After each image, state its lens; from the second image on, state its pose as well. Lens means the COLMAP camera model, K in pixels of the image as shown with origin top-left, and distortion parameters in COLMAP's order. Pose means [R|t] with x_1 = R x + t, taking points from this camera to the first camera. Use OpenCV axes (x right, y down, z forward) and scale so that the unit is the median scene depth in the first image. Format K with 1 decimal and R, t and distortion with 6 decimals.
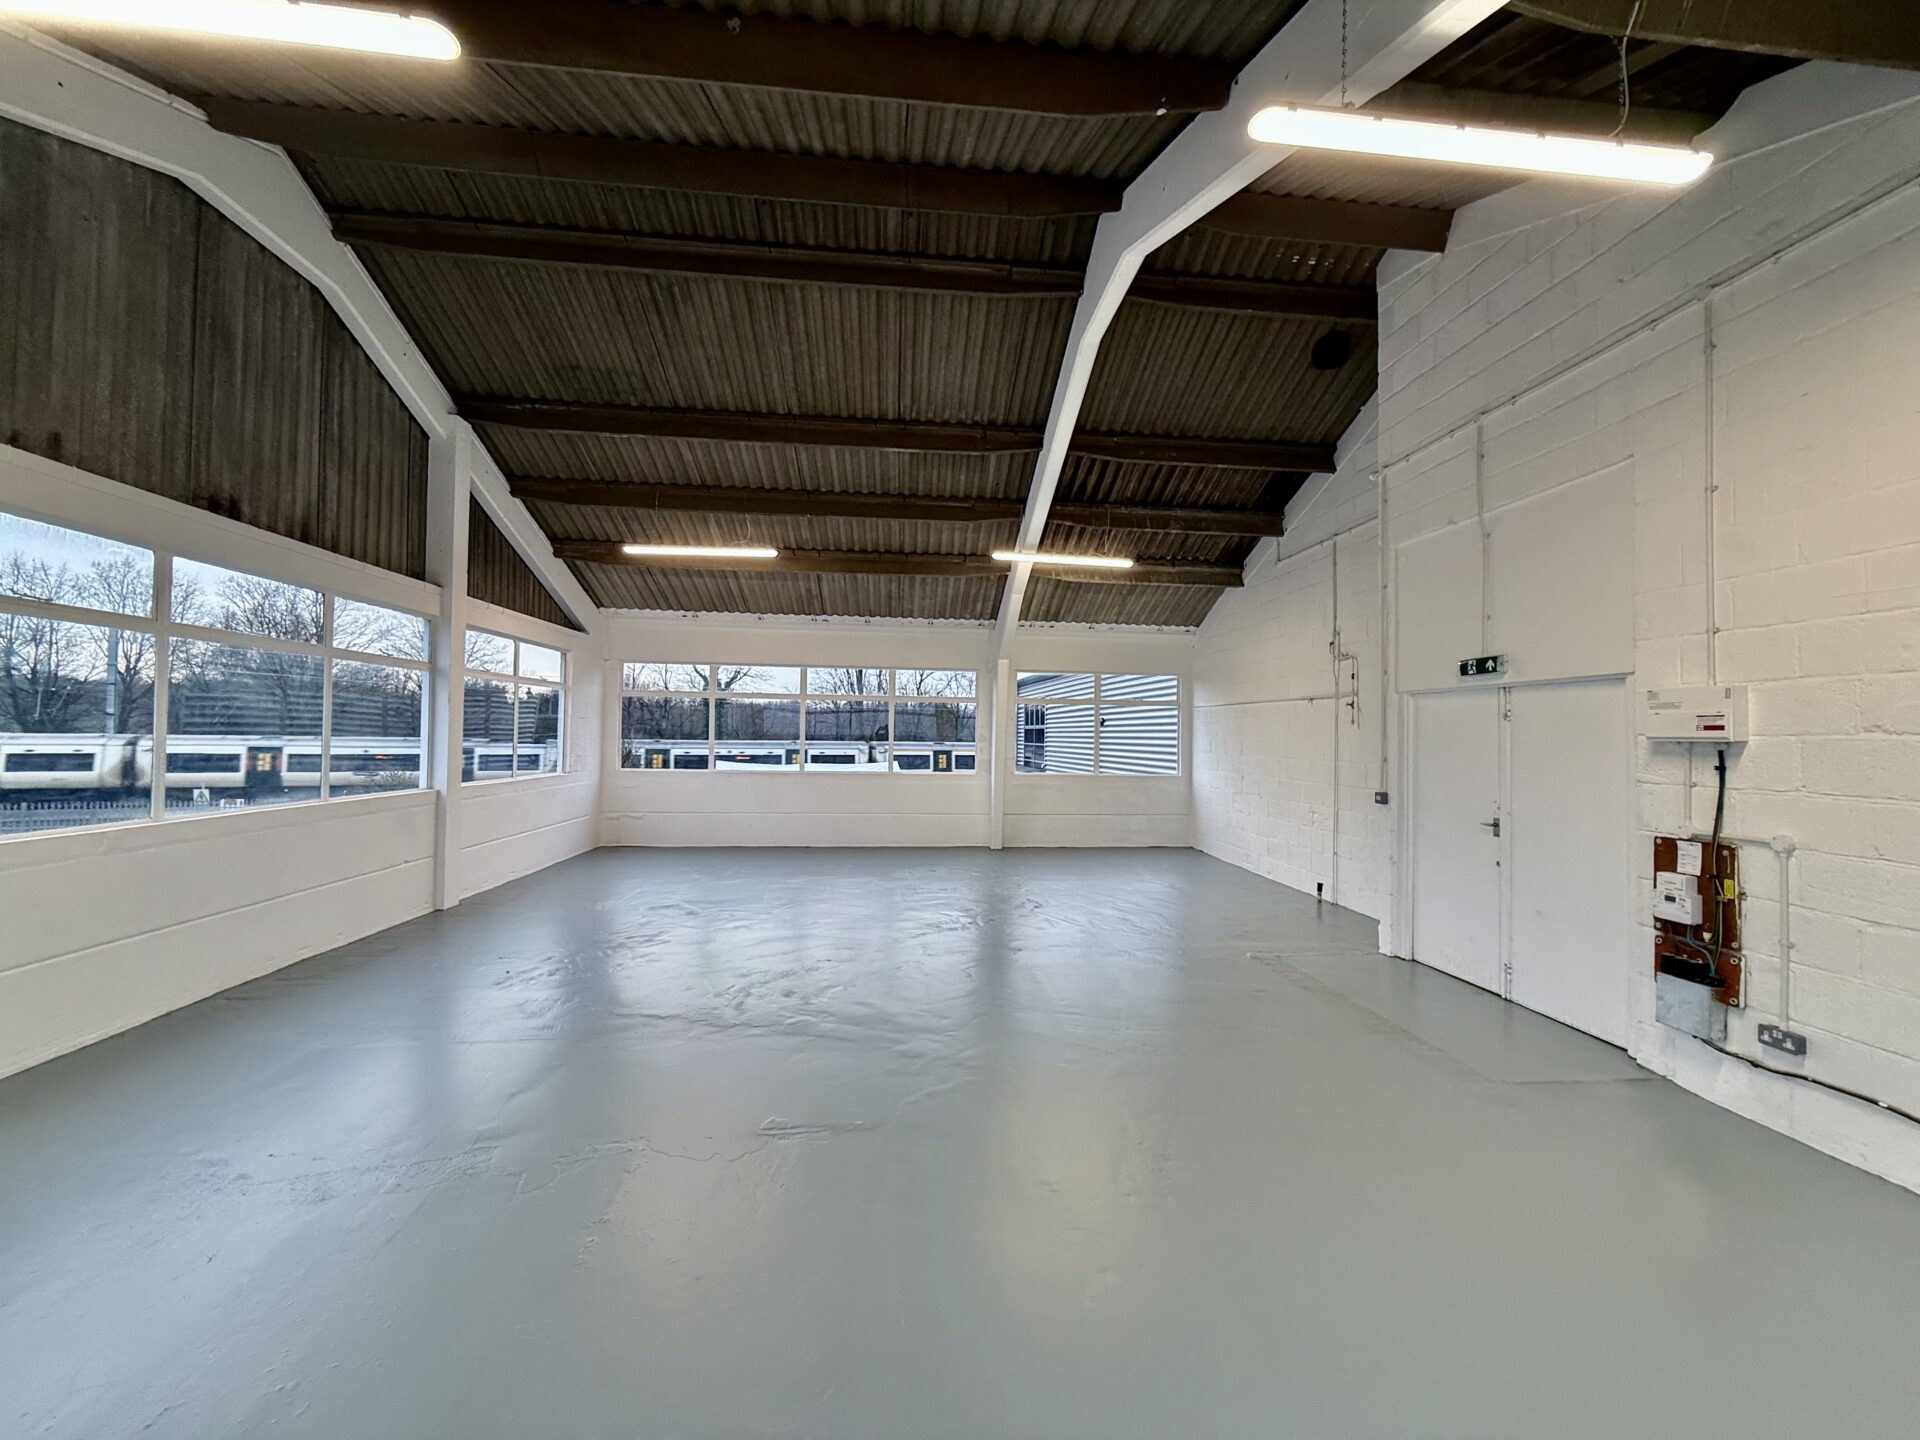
lens RADIAL K [[763.1, 0, 967.0], [0, 763.1, 718.2], [0, 0, 1]] dist [0.001514, -0.000418]
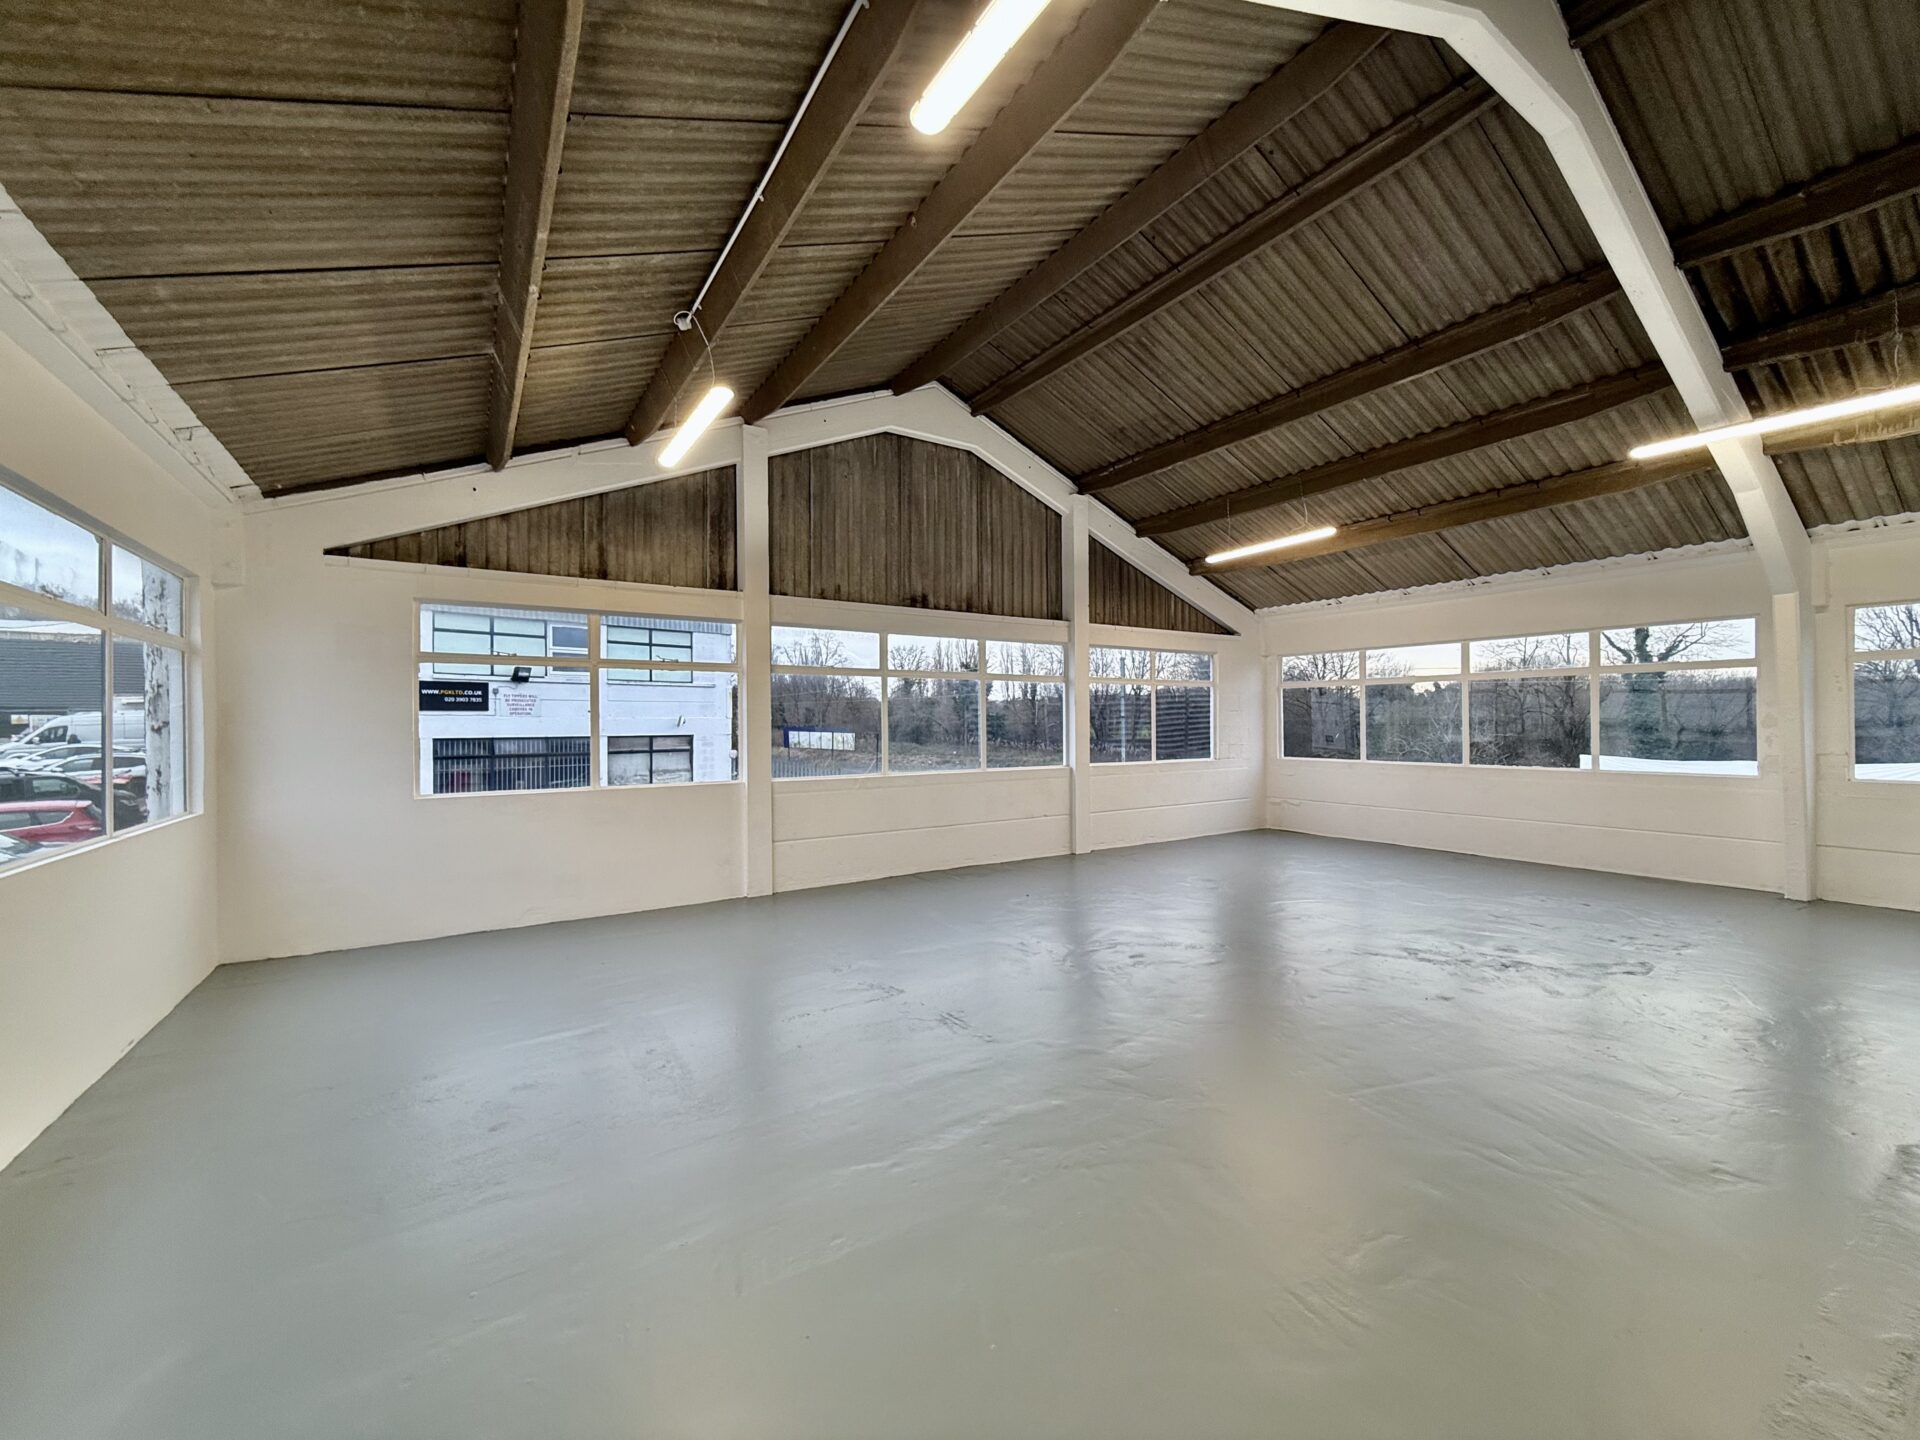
lens RADIAL K [[763.1, 0, 967.0], [0, 763.1, 718.2], [0, 0, 1]] dist [0.001514, -0.000418]
pose [[0.461274, -0.023561, -0.886945, 0.476834], [0.034077, 0.999380, -0.008826, 0.010939], [0.886603, -0.026153, 0.461791, 0.203788]]
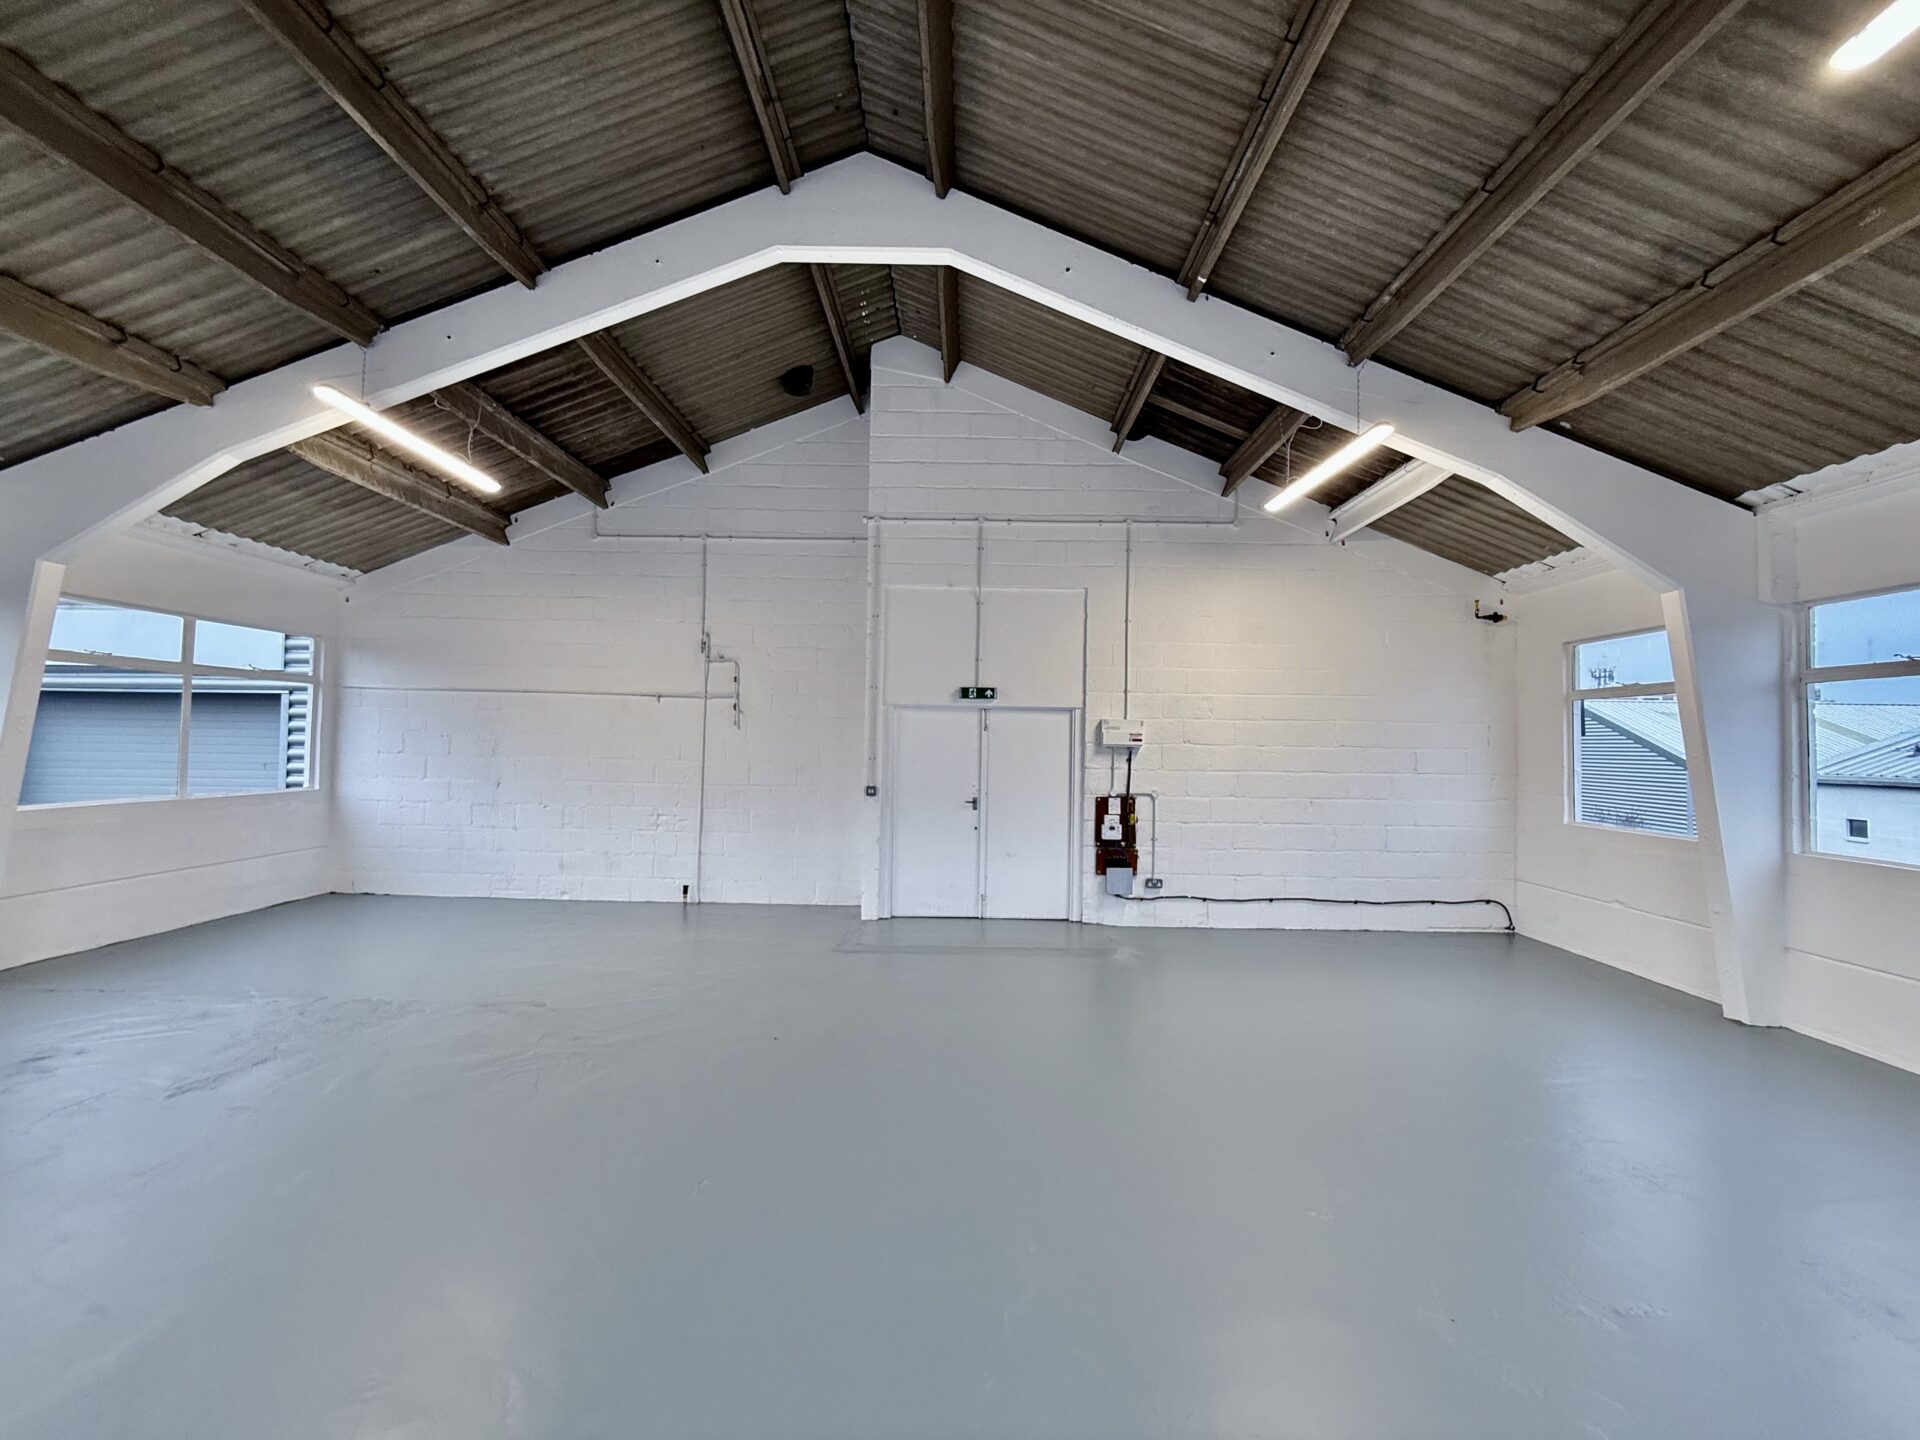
lens RADIAL K [[763.1, 0, 967.0], [0, 763.1, 718.2], [0, 0, 1]] dist [0.001514, -0.000418]
pose [[0.099799, 0.017390, 0.994856, -0.580141], [-0.040993, 0.999070, -0.013351, -0.000337], [-0.994163, -0.039450, 0.100419, 0.662302]]
